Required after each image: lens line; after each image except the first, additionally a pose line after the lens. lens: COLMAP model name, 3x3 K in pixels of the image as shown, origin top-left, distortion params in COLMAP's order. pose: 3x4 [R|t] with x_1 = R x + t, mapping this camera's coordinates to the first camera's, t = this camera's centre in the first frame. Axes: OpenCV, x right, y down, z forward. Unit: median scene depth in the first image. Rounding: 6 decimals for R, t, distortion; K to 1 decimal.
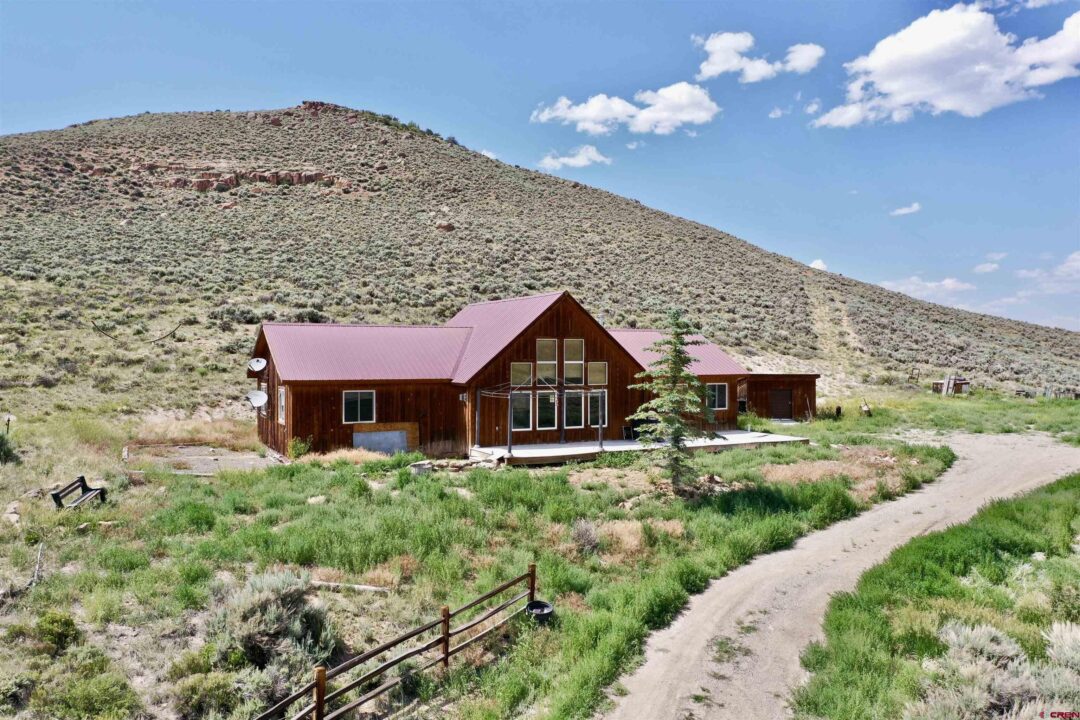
lens RADIAL K [[856.6, 0, 540.0], [0, 856.6, 360.0], [0, 0, 1]] dist [0.009106, 0.001343]
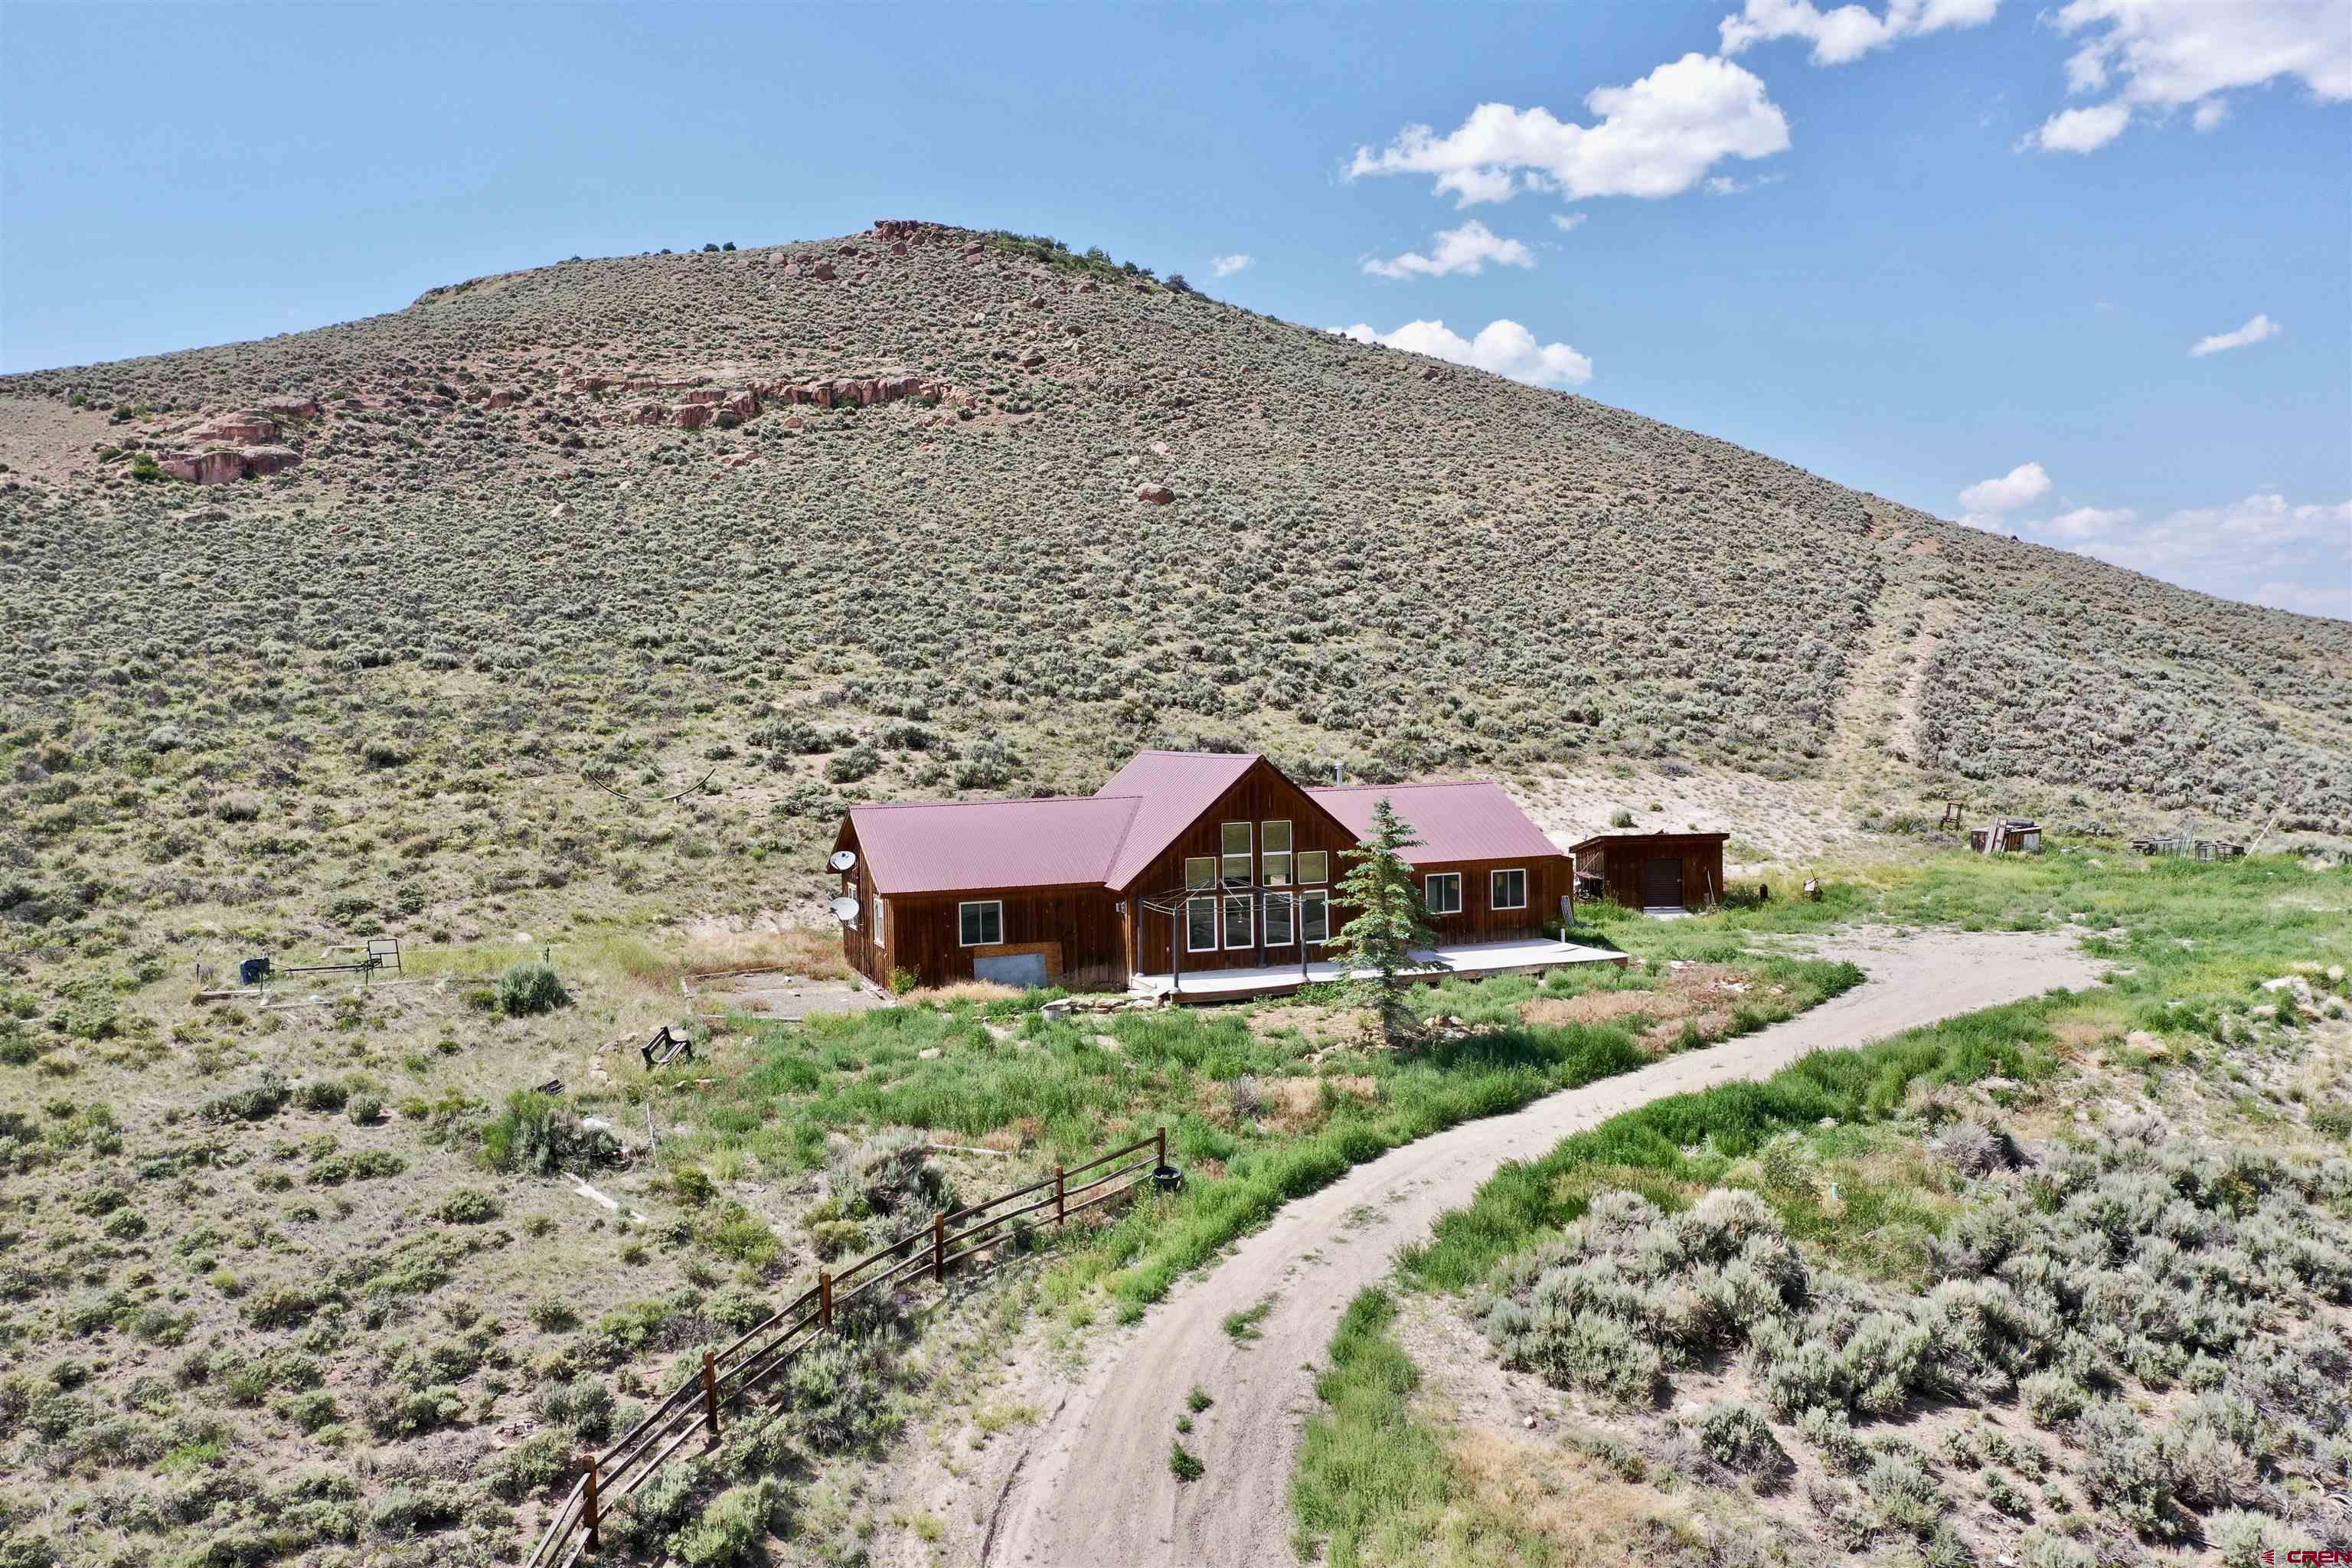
lens RADIAL K [[1865.4, 0, 1176.0], [0, 1865.4, 784.0], [0, 0, 1]] dist [0.009106, 0.001343]
pose [[0.993005, -0.017684, -0.116741, 0.114011], [0.022072, 0.999093, 0.036409, -0.093308], [0.115991, -0.038731, 0.992495, -0.448379]]
